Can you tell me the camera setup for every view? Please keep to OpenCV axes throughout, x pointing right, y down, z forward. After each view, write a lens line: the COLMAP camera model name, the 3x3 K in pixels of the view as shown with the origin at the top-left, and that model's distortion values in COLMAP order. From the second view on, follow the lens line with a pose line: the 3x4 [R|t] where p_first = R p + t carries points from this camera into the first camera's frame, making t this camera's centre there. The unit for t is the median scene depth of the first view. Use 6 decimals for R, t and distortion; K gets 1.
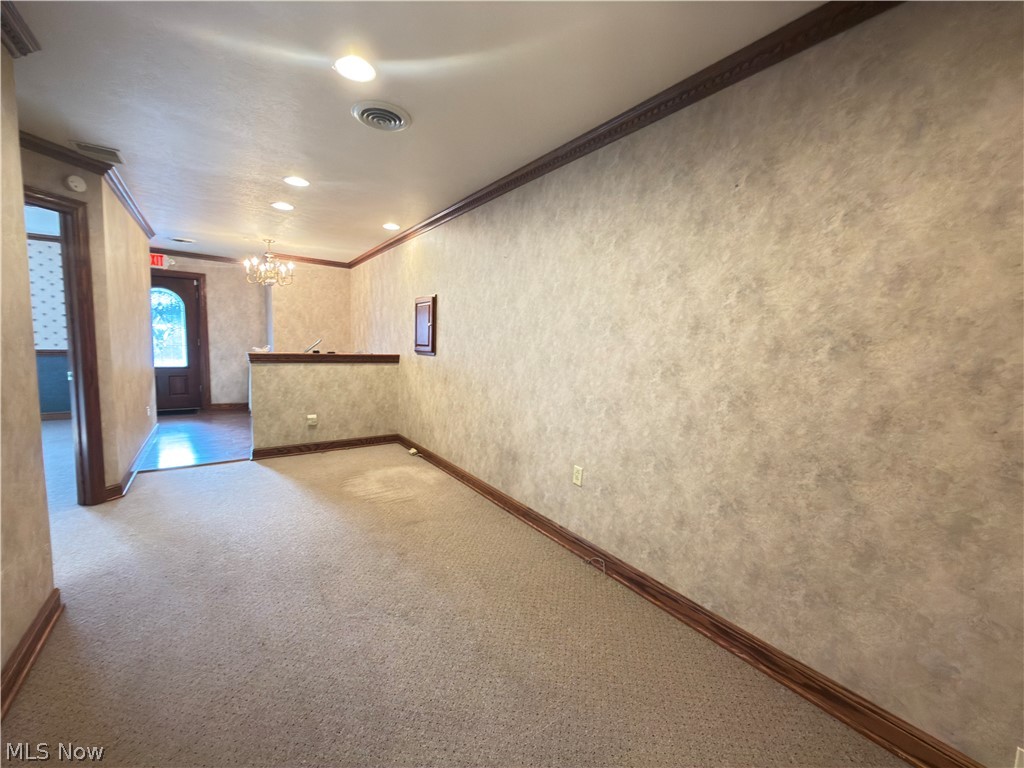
lens RADIAL K [[408.3, 0, 511.5], [0, 408.3, 384.4], [0, 0, 1]] dist [0.000204, -0.000701]
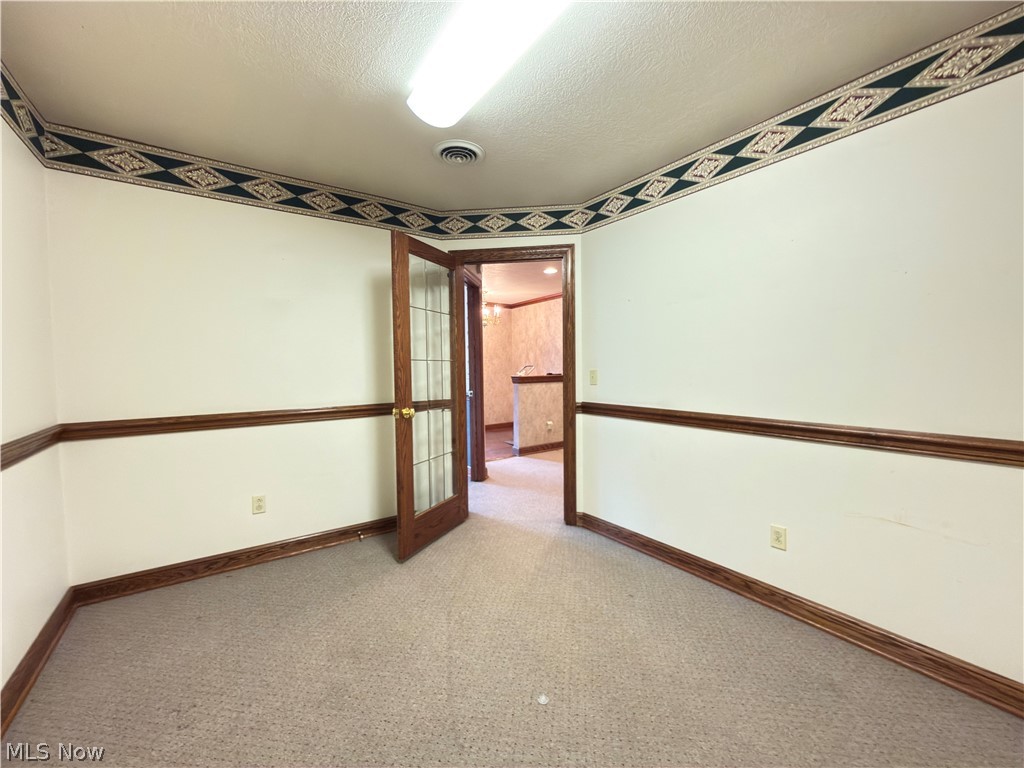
lens RADIAL K [[408.3, 0, 510.3], [0, 408.3, 386.4], [0, 0, 1]] dist [0.000204, -0.000701]
pose [[0.998838, -0.046254, -0.013544, -1.180852], [0.045397, 0.997290, -0.057900, 0.063661], [0.016186, 0.057218, 0.998230, -0.646153]]
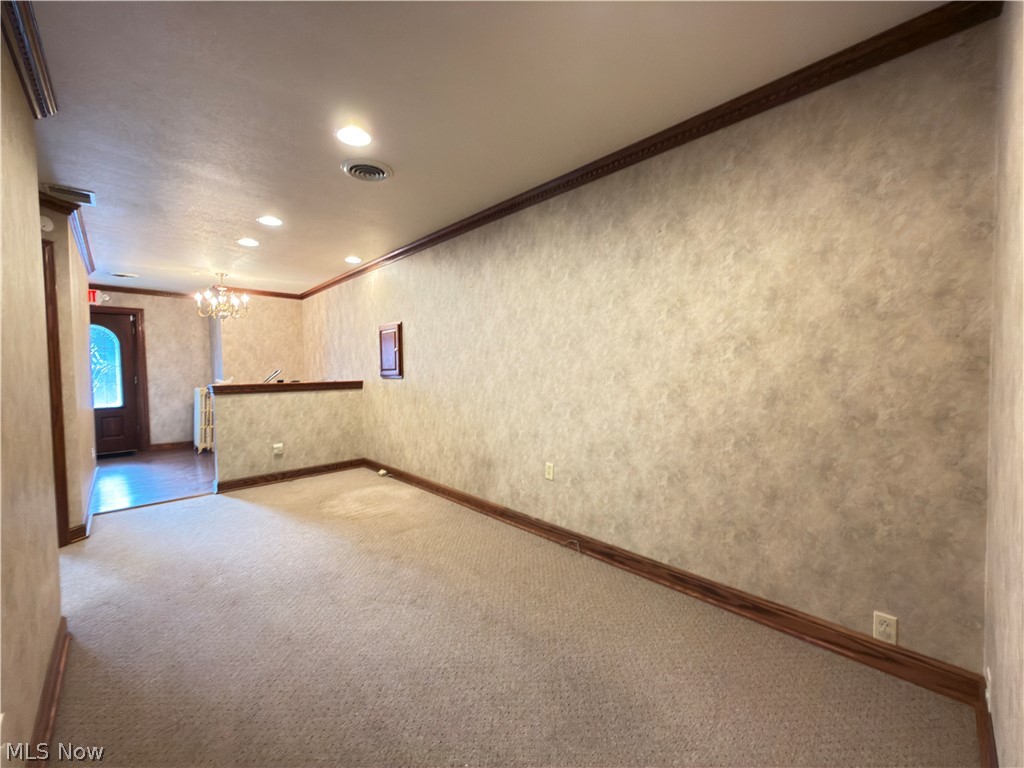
lens RADIAL K [[408.3, 0, 511.1], [0, 408.3, 384.2], [0, 0, 1]] dist [0.000204, -0.000701]
pose [[0.988956, -0.052654, 0.138542, -0.103275], [0.061067, 0.996494, -0.057194, 0.041434], [-0.135045, 0.065023, 0.988704, -0.162765]]
